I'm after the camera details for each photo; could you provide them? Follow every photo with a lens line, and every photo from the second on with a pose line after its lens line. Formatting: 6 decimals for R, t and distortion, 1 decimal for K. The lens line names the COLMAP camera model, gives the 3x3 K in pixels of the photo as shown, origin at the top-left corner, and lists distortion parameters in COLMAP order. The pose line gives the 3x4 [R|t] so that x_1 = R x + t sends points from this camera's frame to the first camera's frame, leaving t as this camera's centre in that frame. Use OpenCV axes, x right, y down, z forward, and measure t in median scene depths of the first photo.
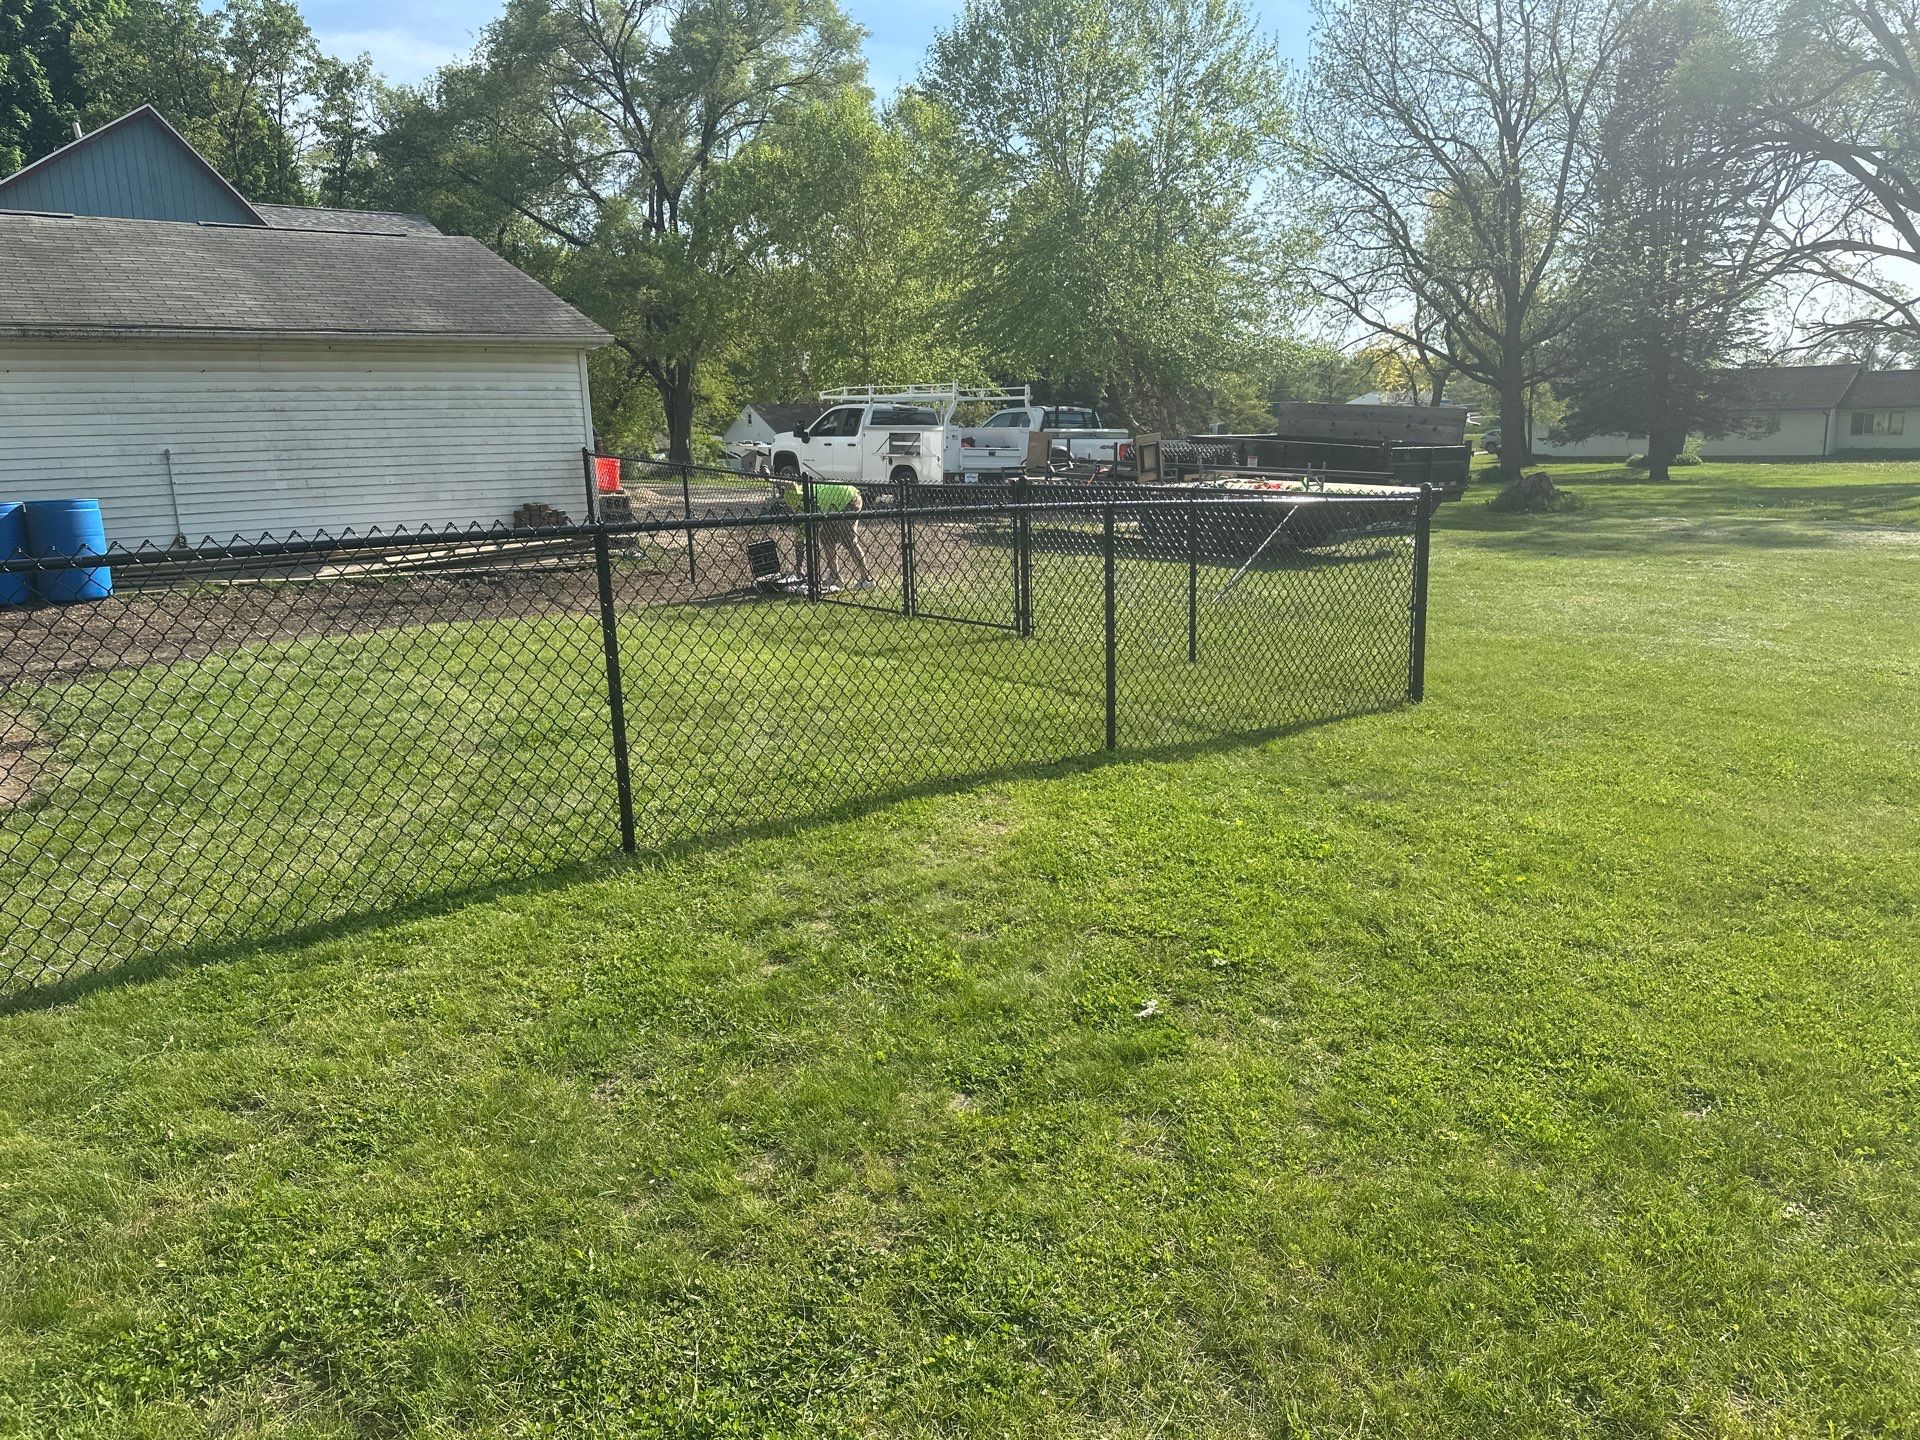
lens RADIAL K [[1427.5, 0, 959.6], [0, 1427.5, 718.1], [0, 0, 1]] dist [-0.005289, 0.000281]
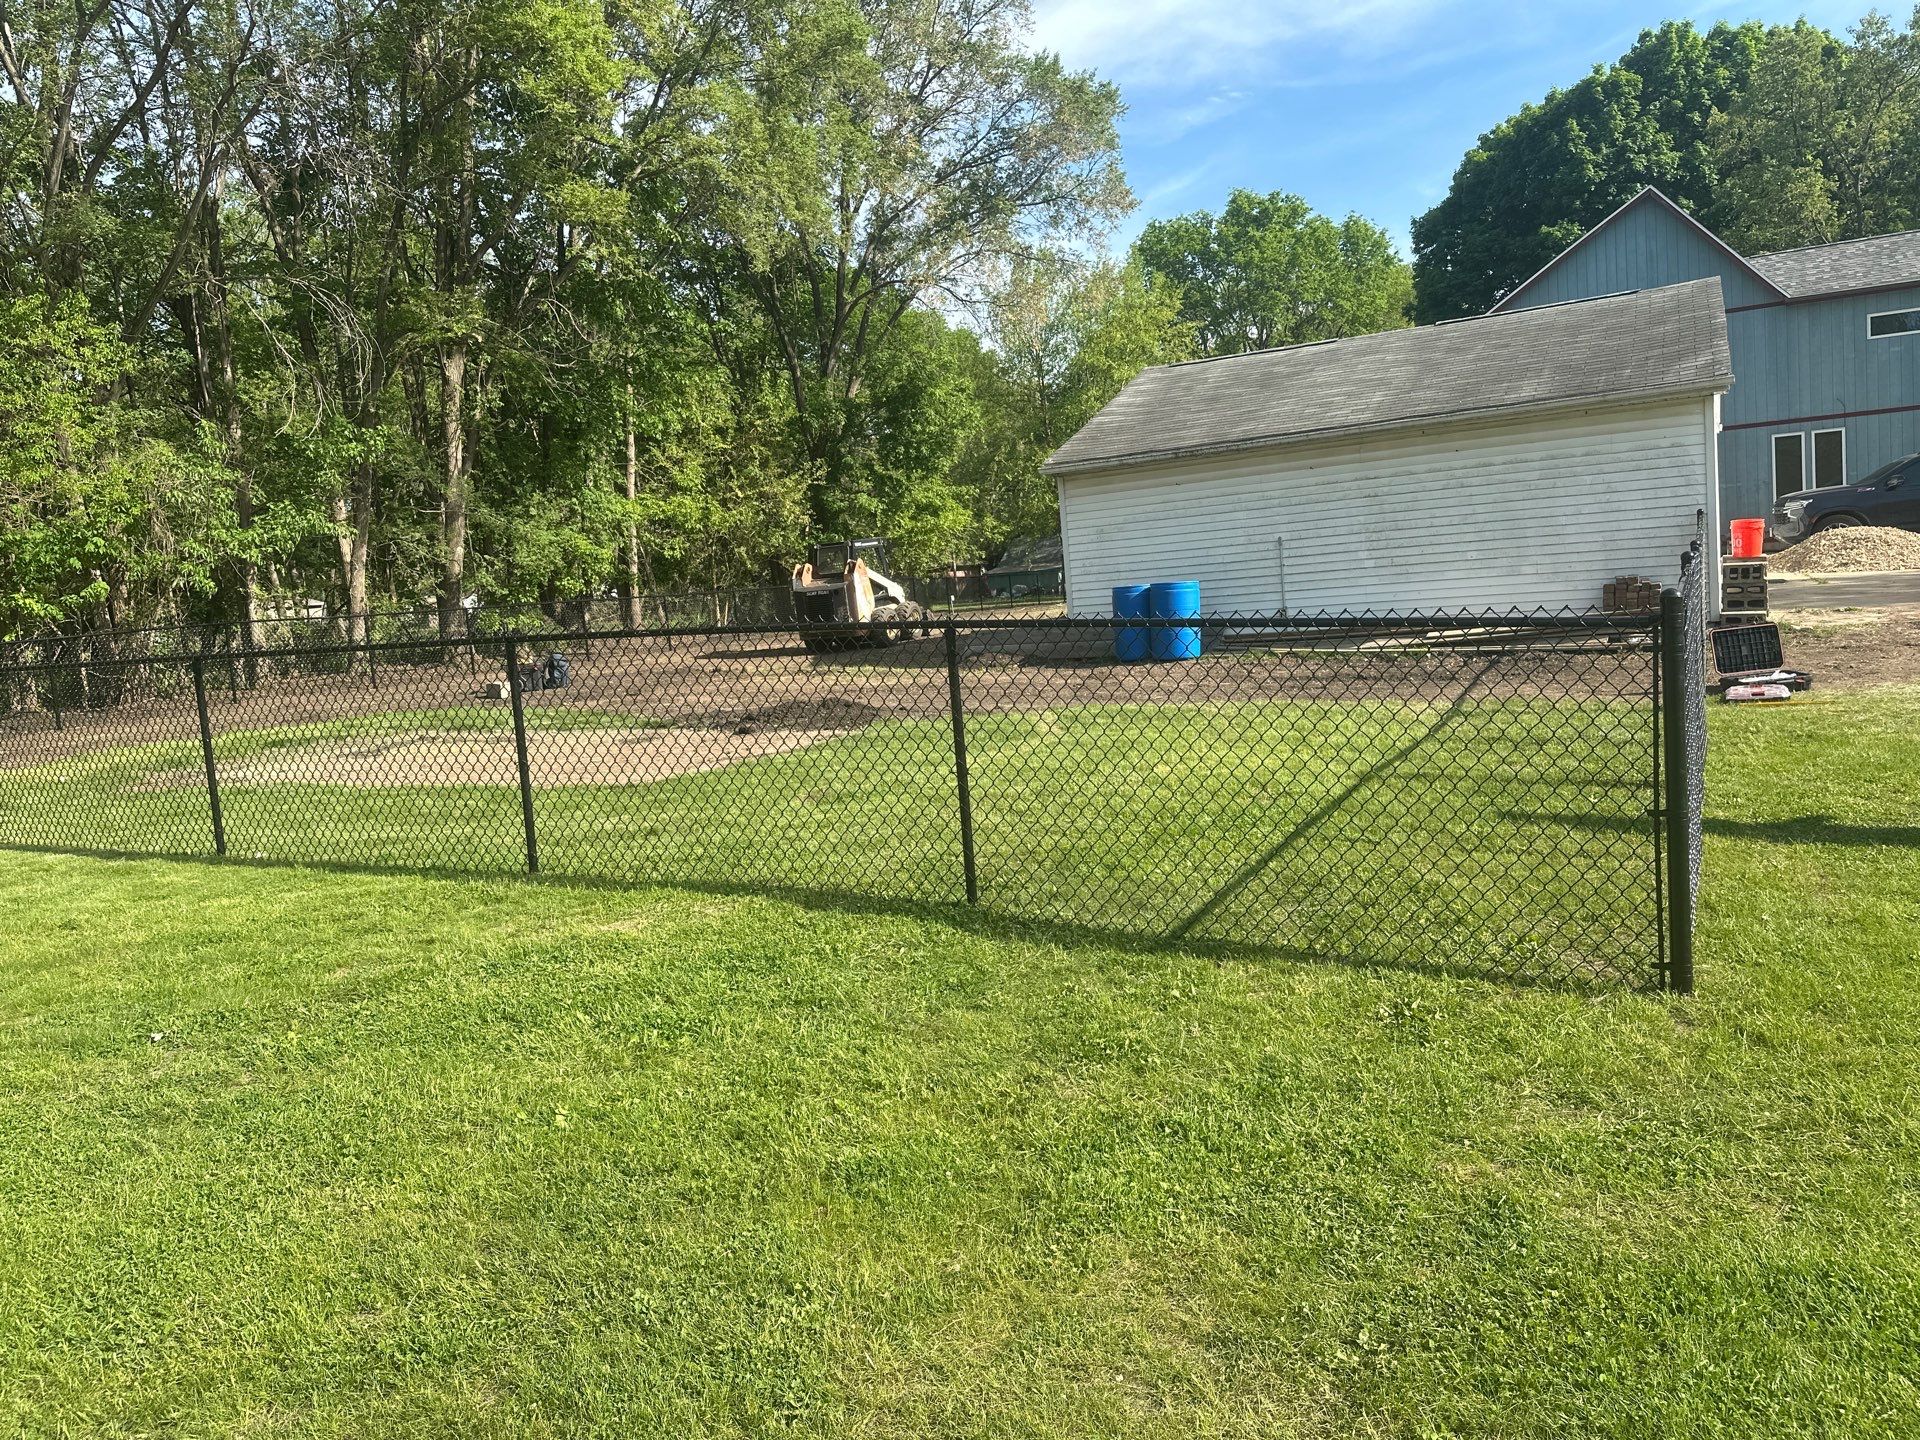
lens RADIAL K [[1329.2, 0, 963.8], [0, 1329.2, 718.3], [0, 0, 1]] dist [0.049586, -0.052155]
pose [[0.339605, 0.090306, -0.936223, 0.403679], [-0.122212, 0.991179, 0.051276, -0.061013], [0.932595, 0.097004, 0.347646, 0.368619]]
